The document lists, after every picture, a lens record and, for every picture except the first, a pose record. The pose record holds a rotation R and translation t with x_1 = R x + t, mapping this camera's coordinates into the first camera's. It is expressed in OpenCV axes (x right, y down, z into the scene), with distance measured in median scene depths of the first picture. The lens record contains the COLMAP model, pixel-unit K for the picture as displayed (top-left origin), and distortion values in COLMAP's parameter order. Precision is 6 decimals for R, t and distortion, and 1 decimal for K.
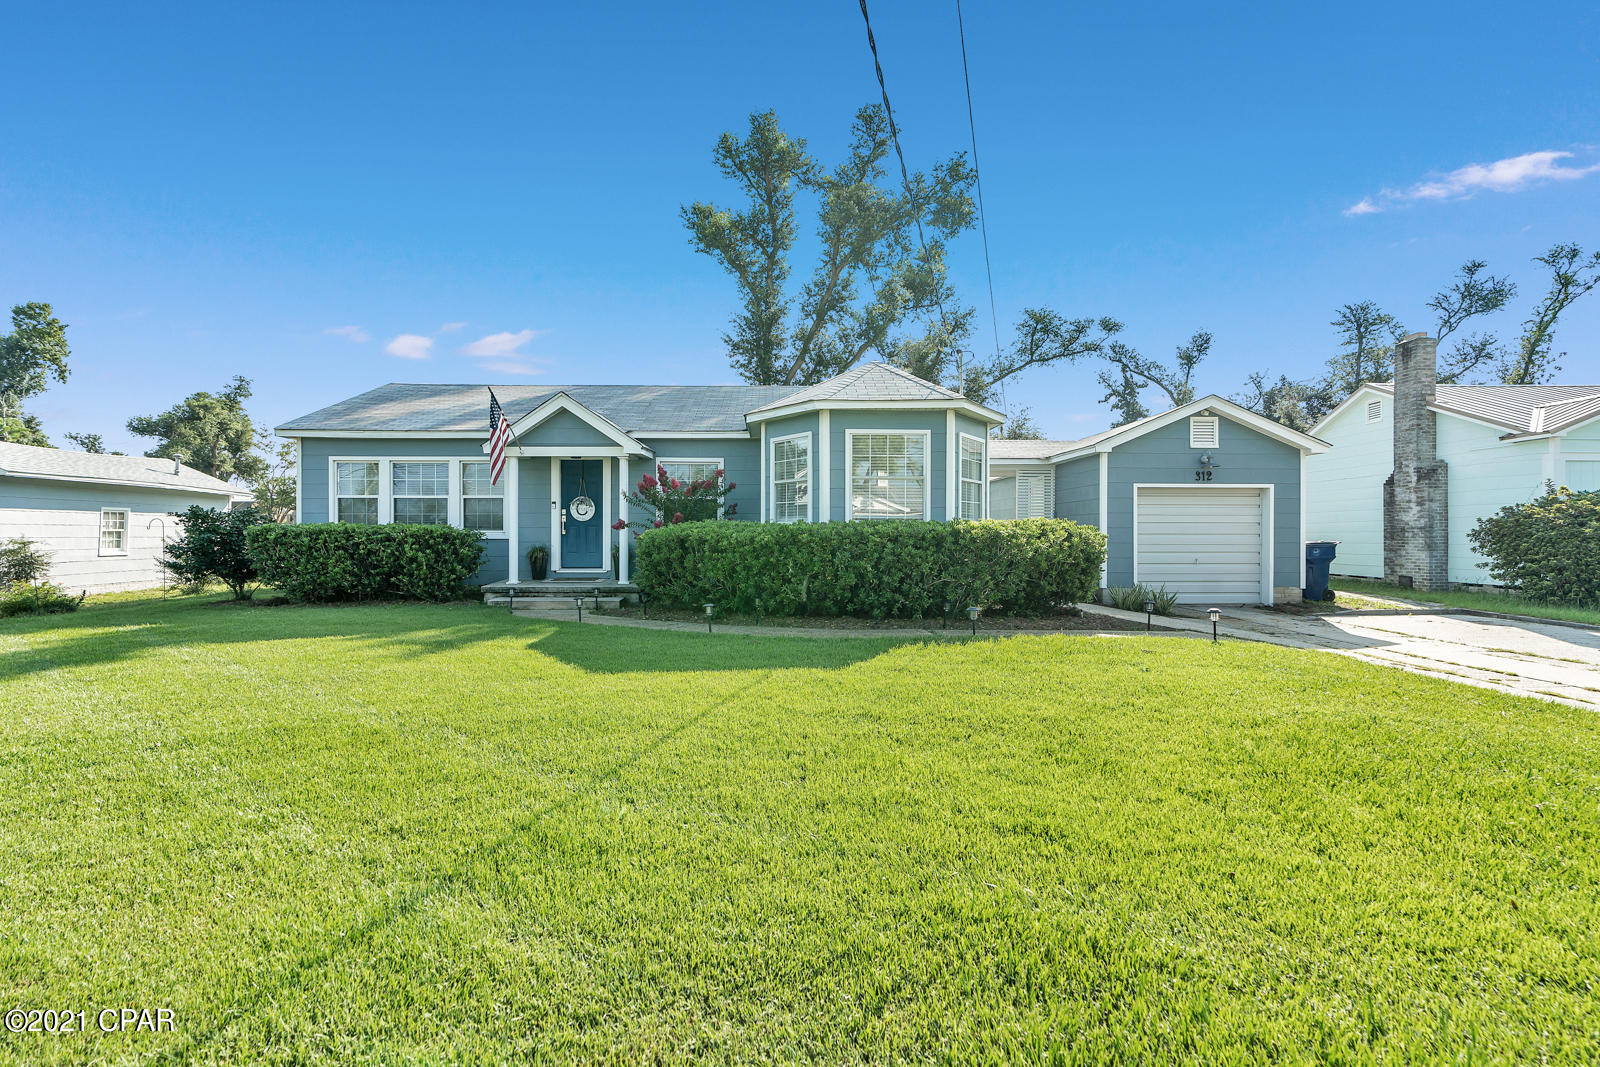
lens RADIAL K [[729.2, 0, 800.0], [0, 729.2, 533.5], [0, 0, 1]] dist [-0.010043, 0.000392]
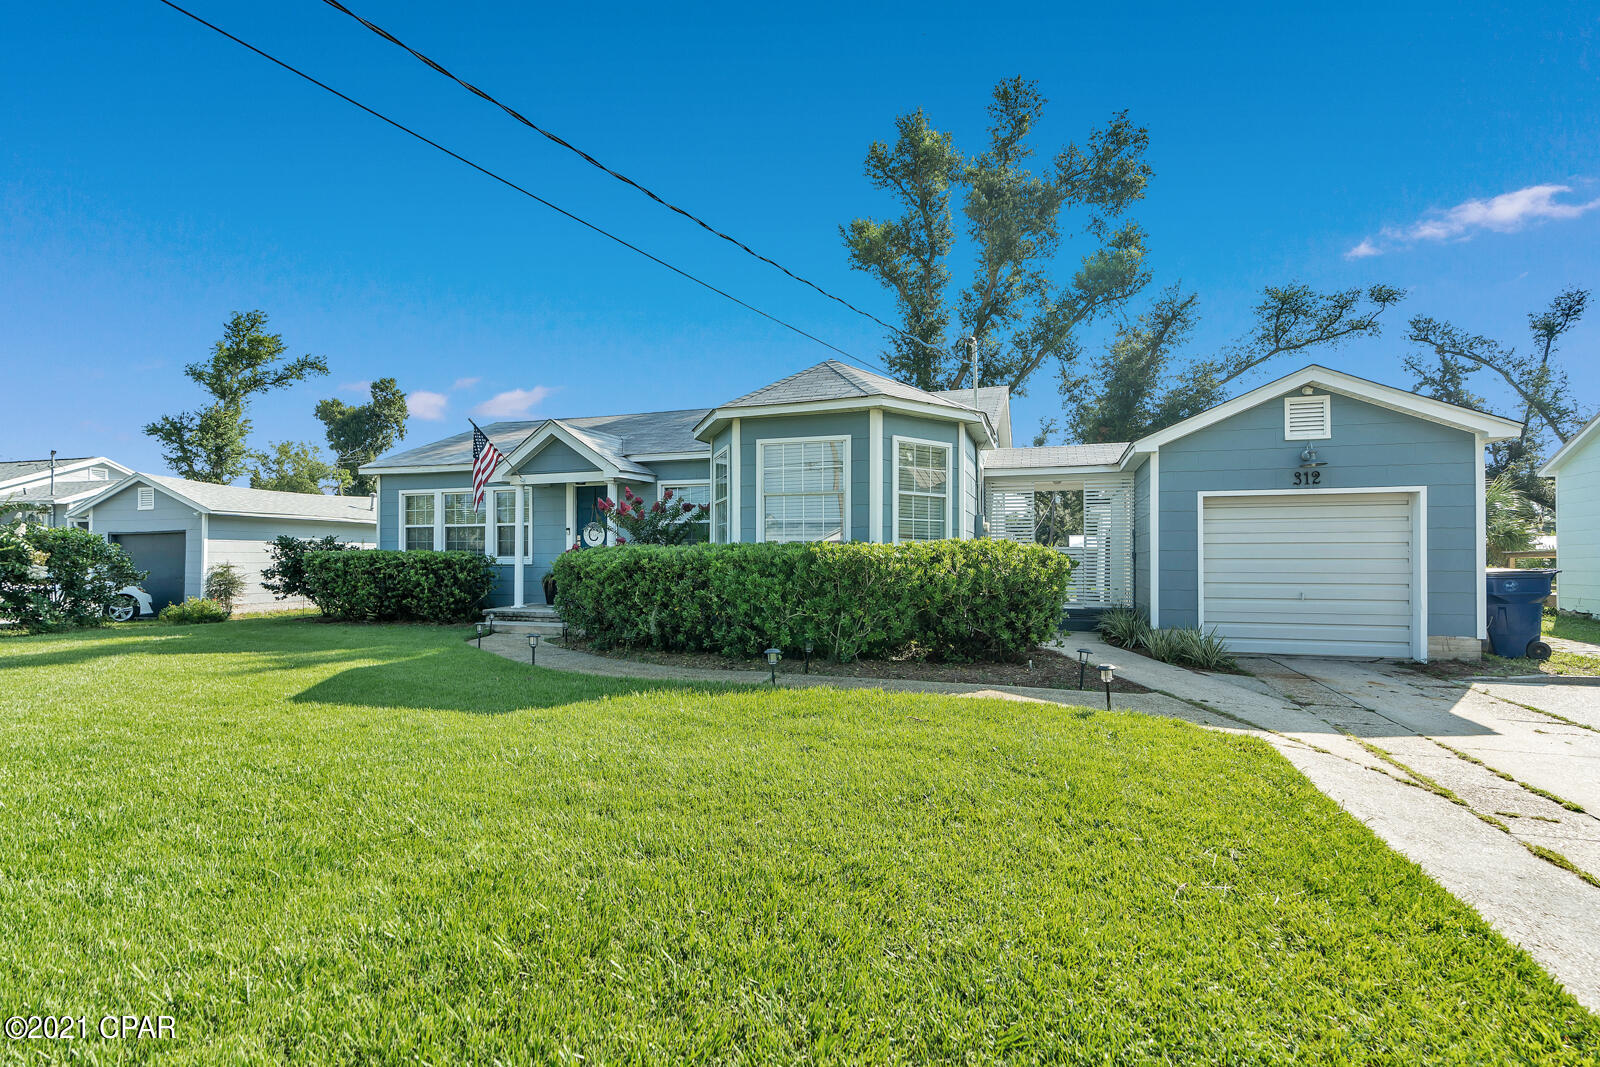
lens RADIAL K [[738.5, 0, 811.9], [0, 738.5, 546.7], [0, 0, 1]] dist [-0.002941, 0.001014]
pose [[0.943220, -0.007076, -0.332094, 0.319160], [0.000916, 0.999825, -0.018703, 0.002011], [0.332168, 0.017337, 0.943061, 0.141138]]
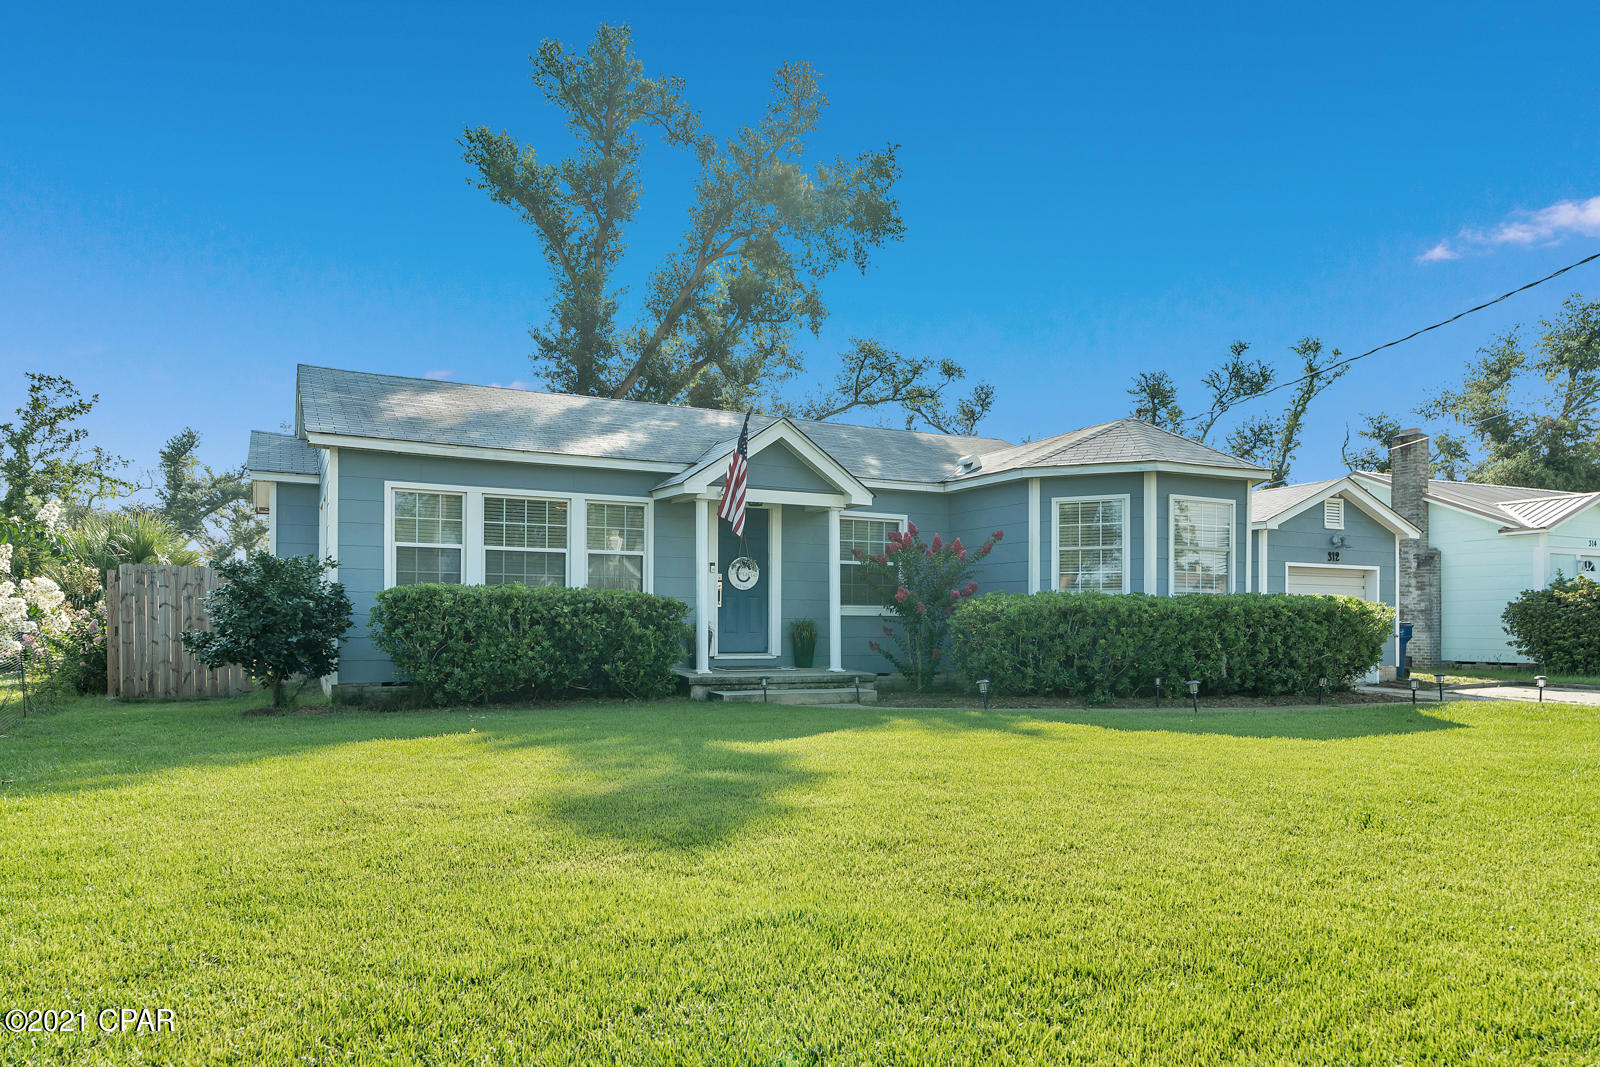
lens RADIAL K [[1023.2, 0, 807.1], [0, 1023.2, 614.7], [0, 0, 1]] dist [-0.001695, -0.000607]
pose [[0.903267, 0.008074, 0.429003, -0.686944], [-0.005391, 0.999958, -0.007469, 0.016004], [-0.429046, 0.004433, 0.903272, 0.025116]]
